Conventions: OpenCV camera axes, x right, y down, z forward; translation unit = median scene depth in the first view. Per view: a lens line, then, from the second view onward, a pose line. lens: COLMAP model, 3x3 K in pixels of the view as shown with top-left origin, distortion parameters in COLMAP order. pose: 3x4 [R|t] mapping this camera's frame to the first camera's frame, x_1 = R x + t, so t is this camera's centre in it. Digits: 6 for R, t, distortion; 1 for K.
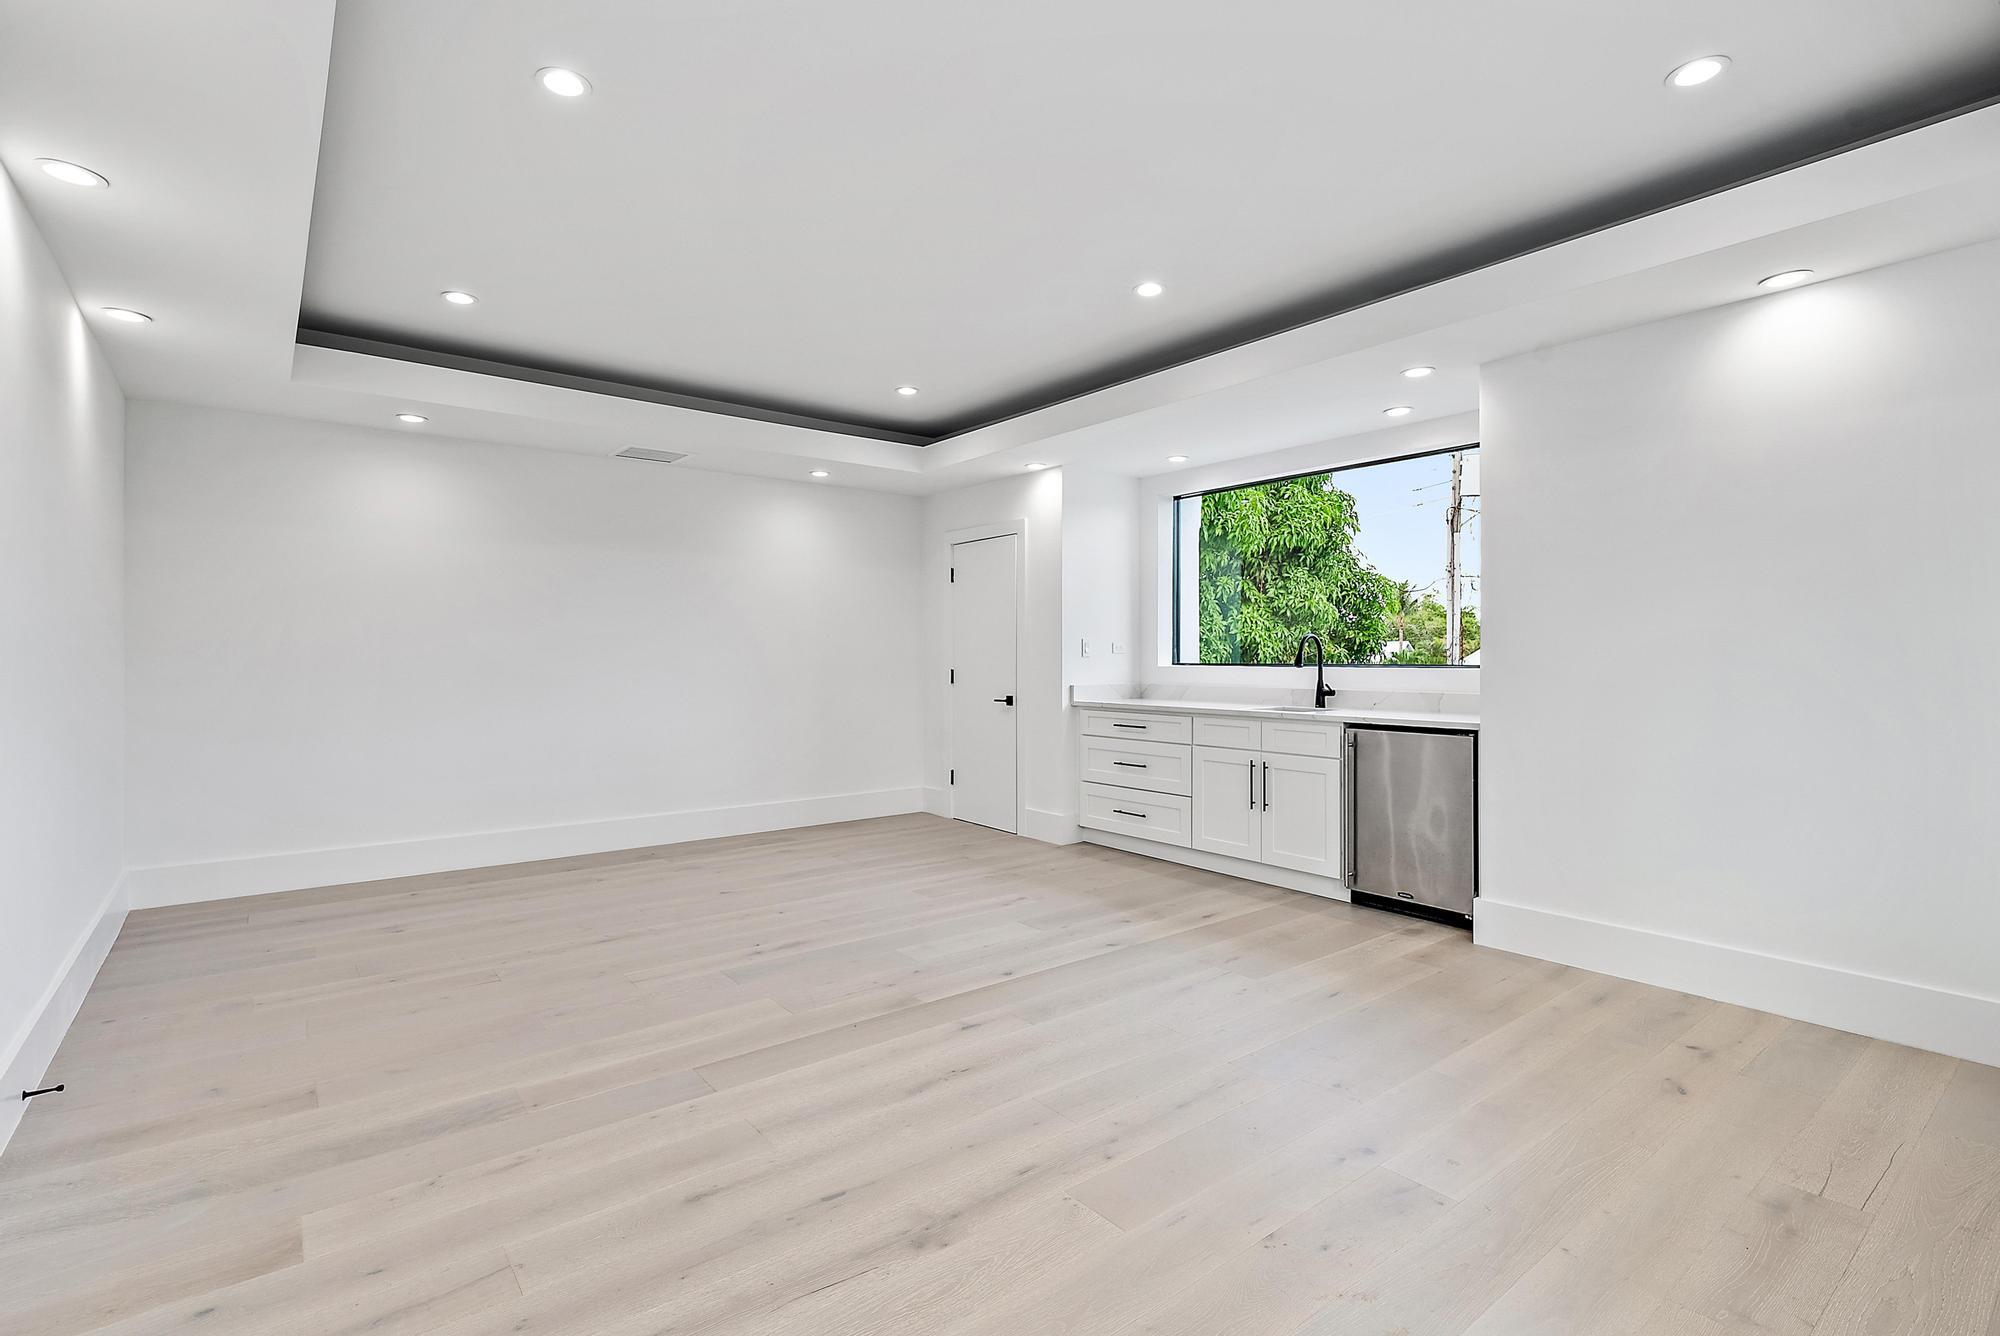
lens RADIAL K [[935.5, 0, 1007.4], [0, 935.5, 666.4], [0, 0, 1]] dist [0.007136, -0.001792]
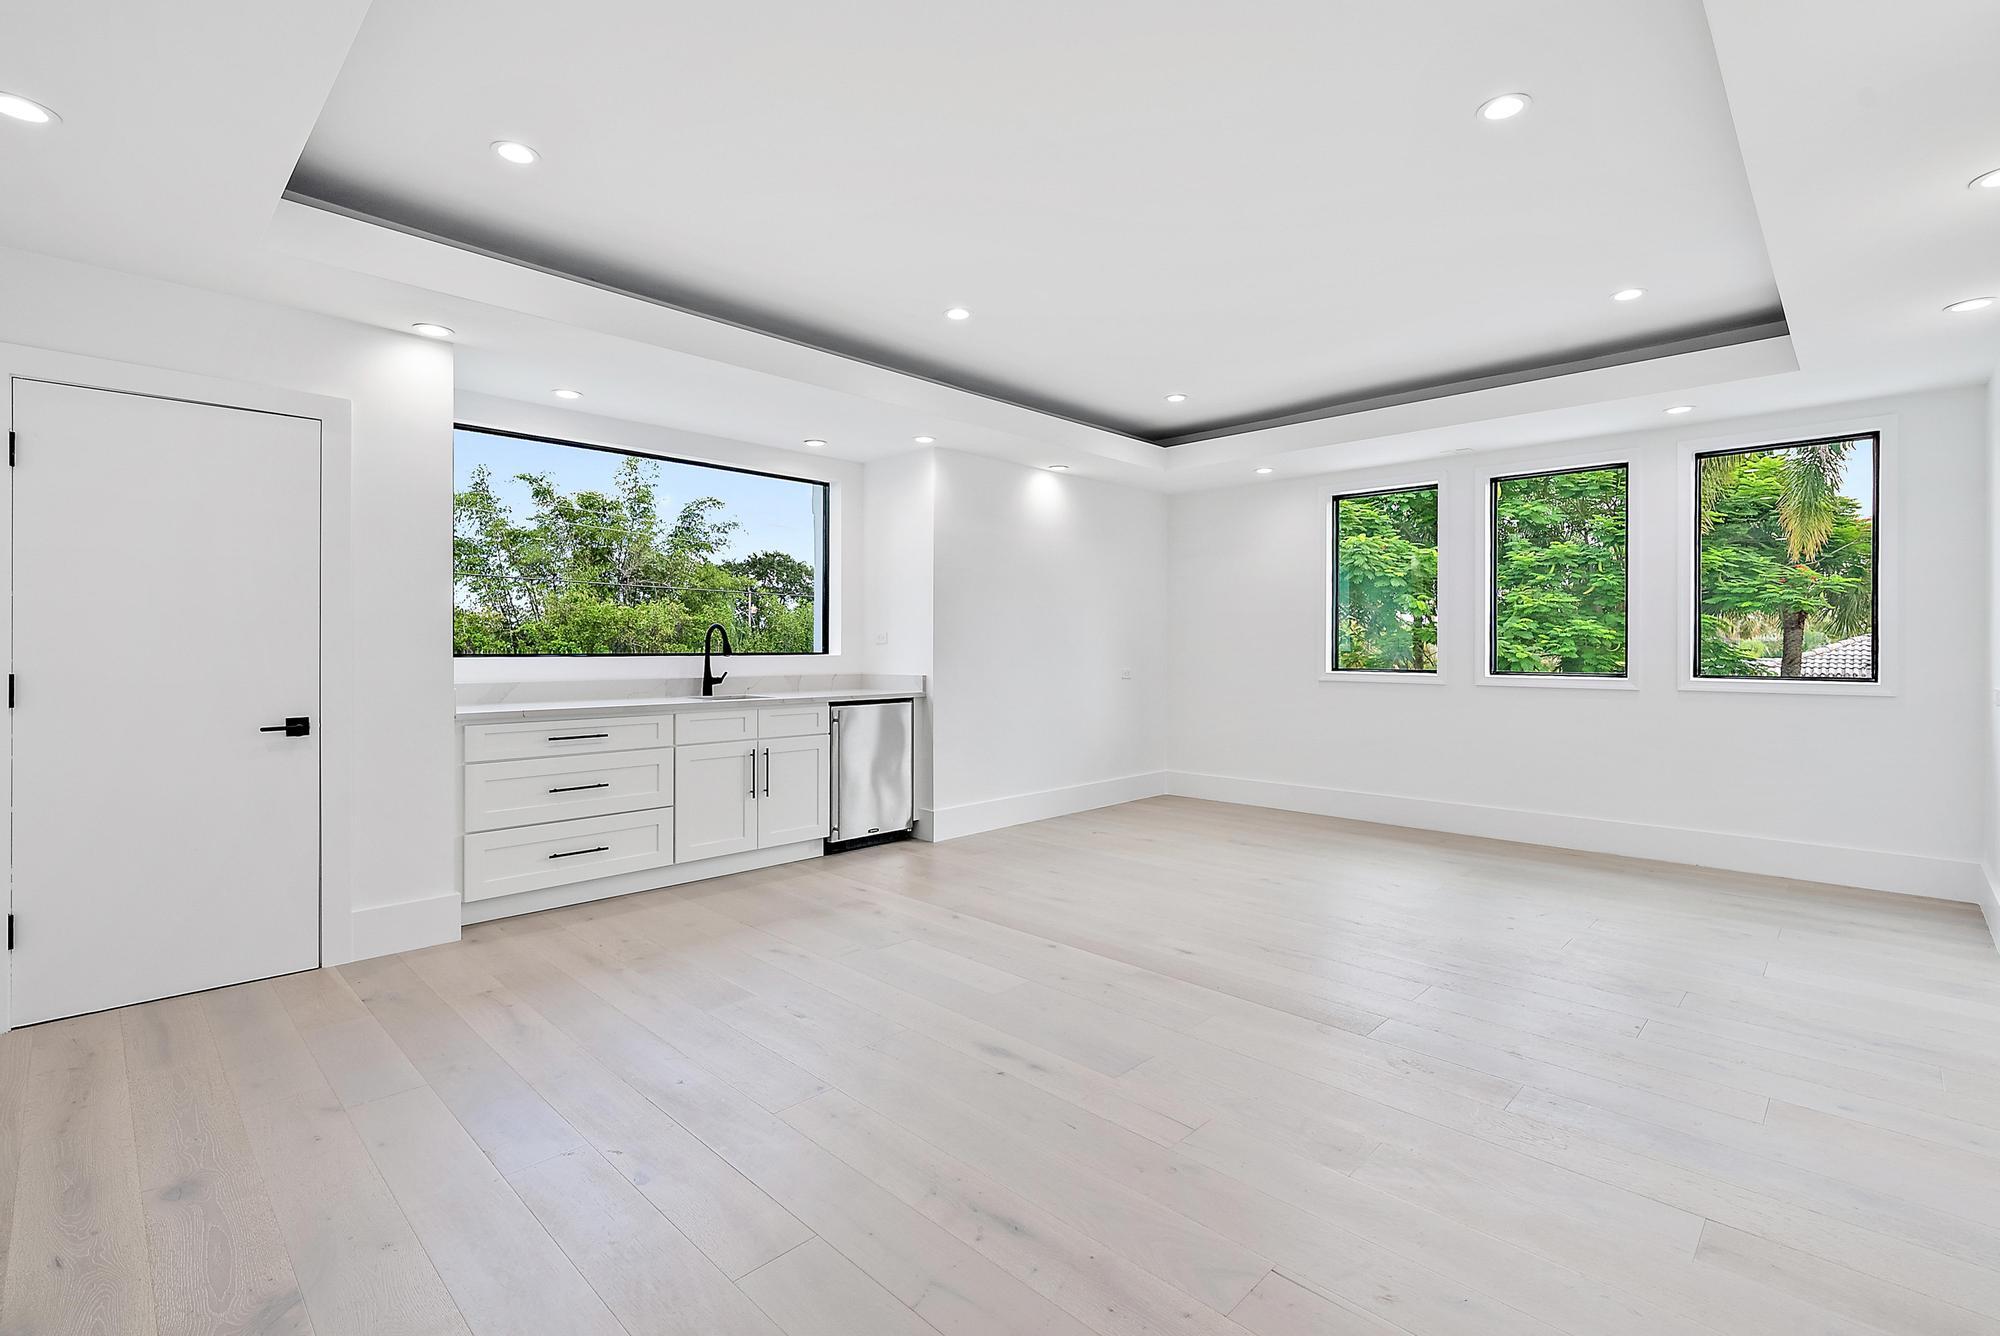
lens RADIAL K [[873.7, 0, 1008.1], [0, 873.7, 654.5], [0, 0, 1]] dist [0.001922, -0.000869]
pose [[-0.119324, -0.005420, 0.992841, -0.659965], [0.012483, 0.999898, 0.006959, -0.003608], [-0.992777, 0.013224, -0.119244, 0.795219]]
